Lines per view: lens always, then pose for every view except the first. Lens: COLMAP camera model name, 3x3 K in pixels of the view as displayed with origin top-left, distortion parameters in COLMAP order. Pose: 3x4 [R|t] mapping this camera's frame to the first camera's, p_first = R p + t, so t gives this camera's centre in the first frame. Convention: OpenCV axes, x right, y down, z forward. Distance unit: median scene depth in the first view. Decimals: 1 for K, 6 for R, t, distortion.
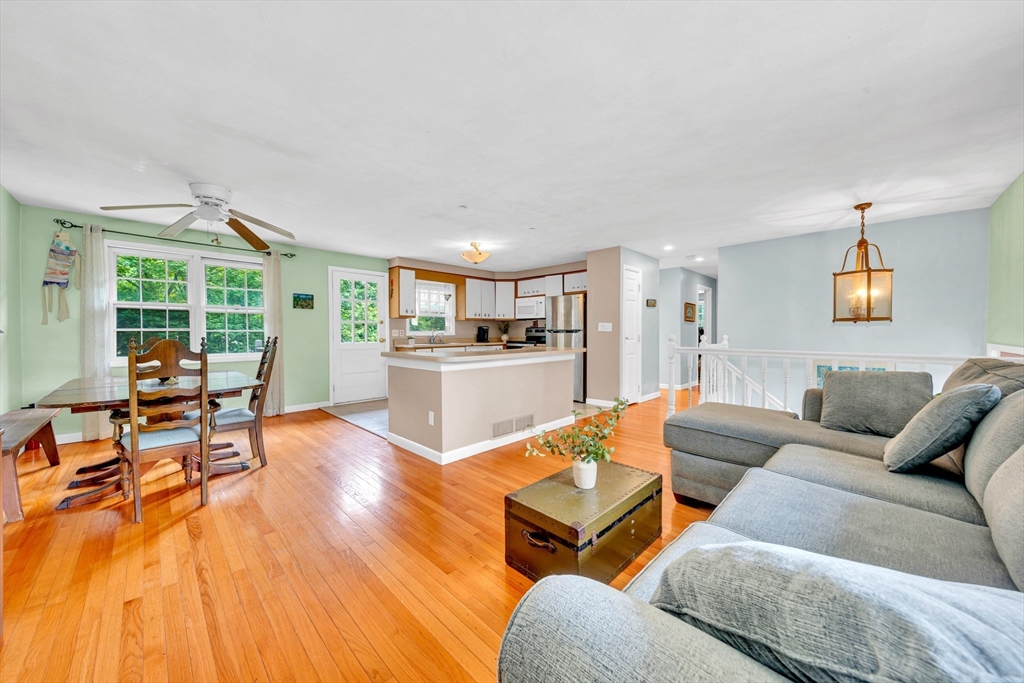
lens RADIAL K [[355.6, 0, 515.8], [0, 355.6, 334.6], [0, 0, 1]] dist [-0.001609, -0.001693]
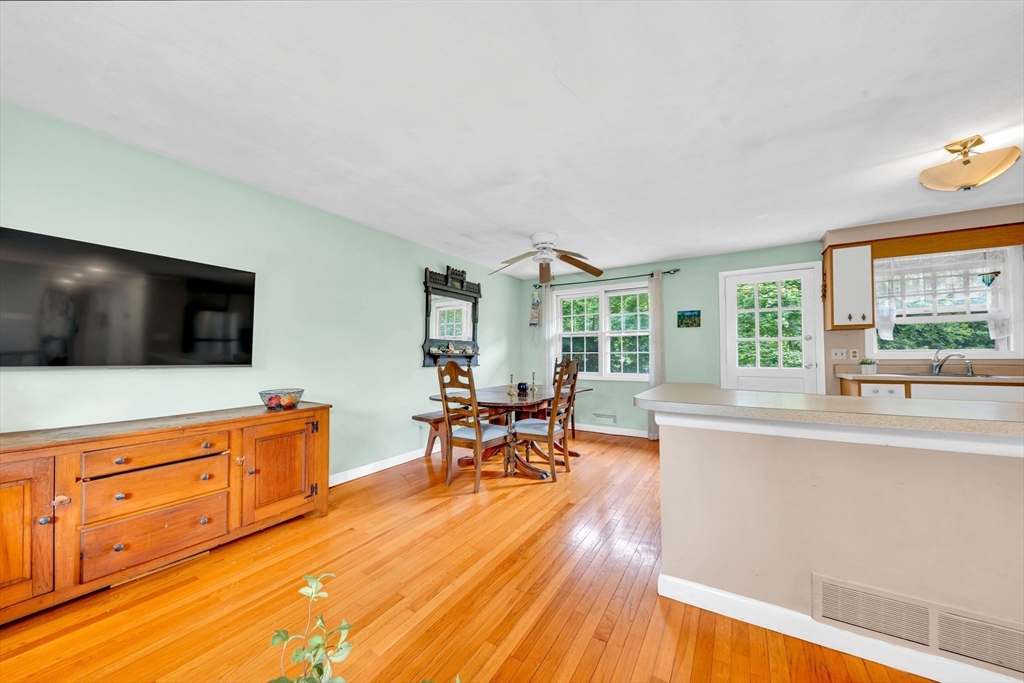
lens RADIAL K [[355.6, 0, 510.7], [0, 355.6, 345.7], [0, 0, 1]] dist [-0.001609, -0.001693]
pose [[0.212030, -0.026028, -0.976916, 0.159246], [-0.000867, 0.999640, -0.026822, -0.002859], [0.977263, 0.006534, 0.211931, 0.350911]]
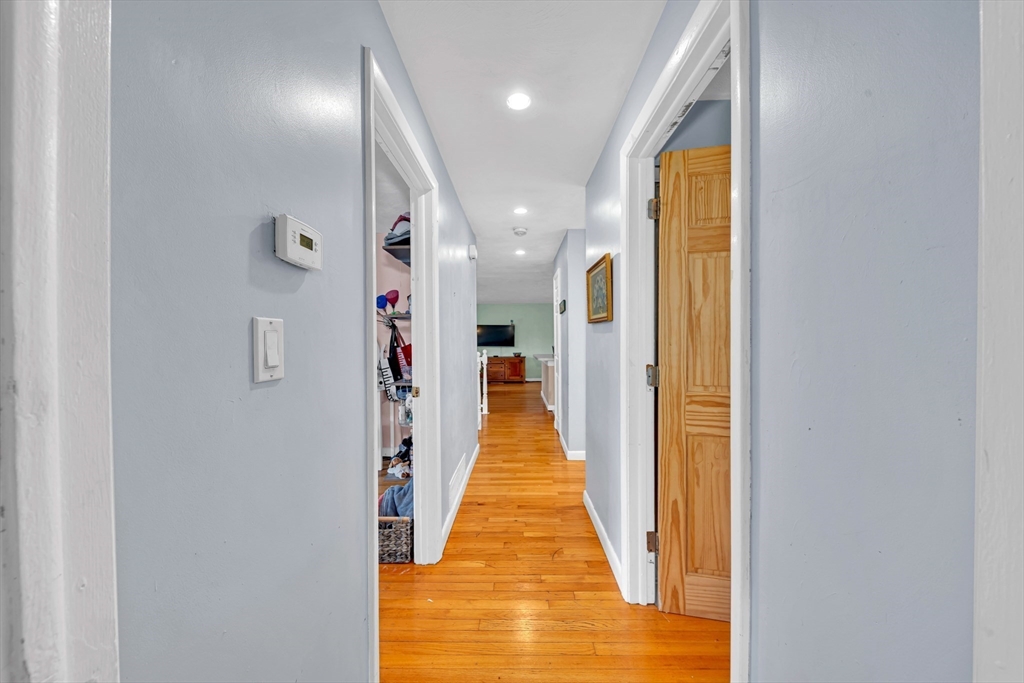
lens RADIAL K [[371.0, 0, 512.2], [0, 371.0, 342.0], [0, 0, 1]] dist [0.006667, -0.004530]
pose [[-0.724947, 0.008583, -0.688751, 1.046608], [0.002788, 0.999951, 0.009527, -0.034371], [0.688799, 0.004987, -0.724936, 1.577961]]
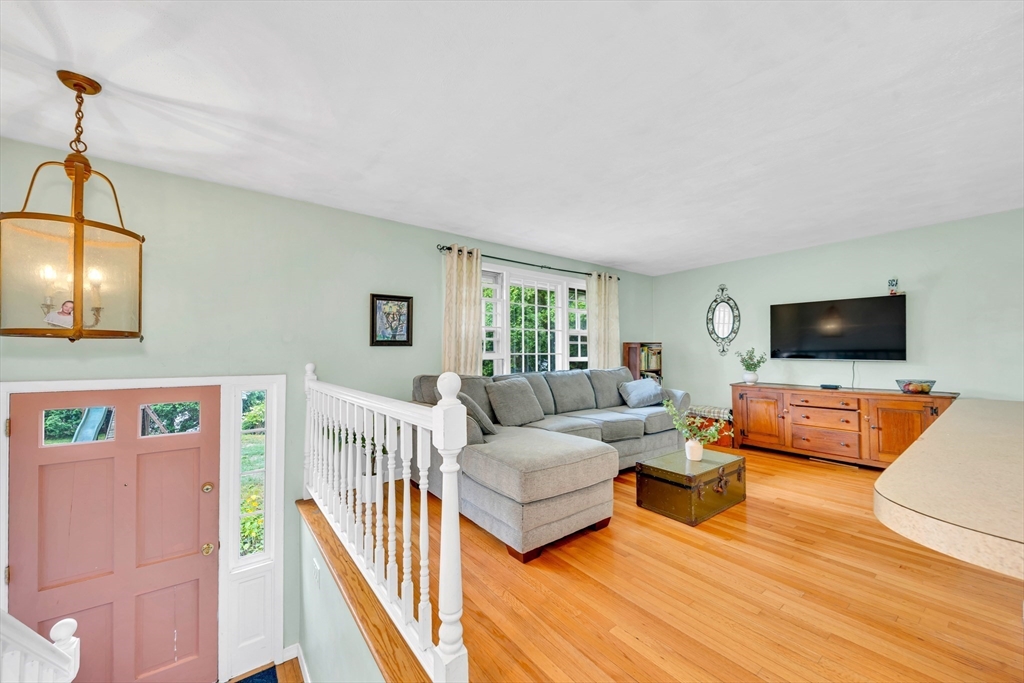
lens RADIAL K [[379.7, 0, 522.1], [0, 379.7, 342.2], [0, 0, 1]] dist [0.003297, -0.000269]
pose [[-0.990806, 0.012125, 0.134747, 0.229641], [0.008531, 0.999593, -0.027221, -0.010158], [-0.135022, -0.025822, -0.990506, 0.882453]]
